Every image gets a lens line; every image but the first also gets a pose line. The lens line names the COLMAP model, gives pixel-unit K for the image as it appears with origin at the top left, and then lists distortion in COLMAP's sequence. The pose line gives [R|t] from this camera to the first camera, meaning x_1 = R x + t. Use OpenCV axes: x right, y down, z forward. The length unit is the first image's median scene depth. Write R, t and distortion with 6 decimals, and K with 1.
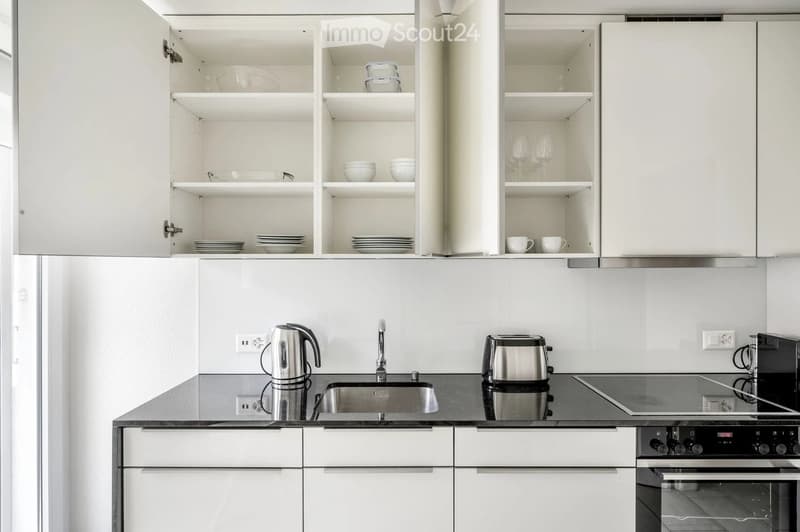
lens RADIAL K [[439.0, 0, 400.7], [0, 439.0, 263.7], [0, 0, 1]] dist [-0.000722, 0.002180]
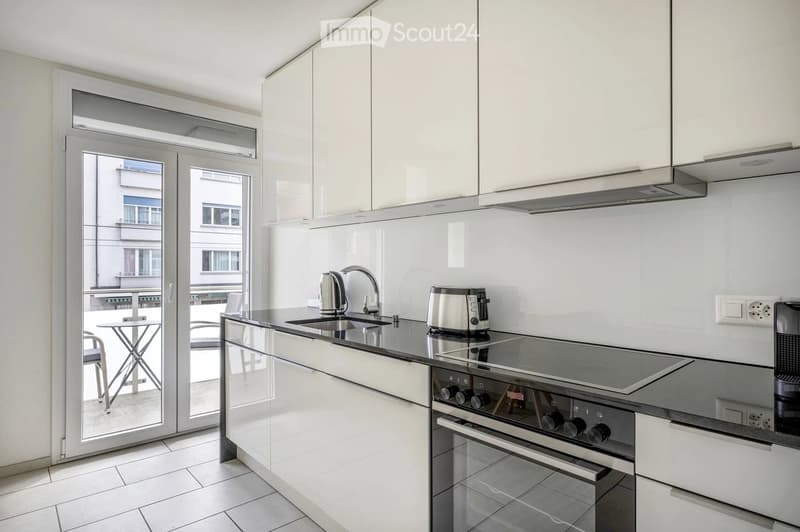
lens RADIAL K [[439.0, 0, 400.7], [0, 439.0, 263.7], [0, 0, 1]] dist [-0.000722, 0.002180]
pose [[0.678150, 0.002809, -0.734918, 0.909997], [0.007019, 0.999922, 0.010298, 0.104321], [0.734890, -0.012142, 0.678078, 0.230707]]
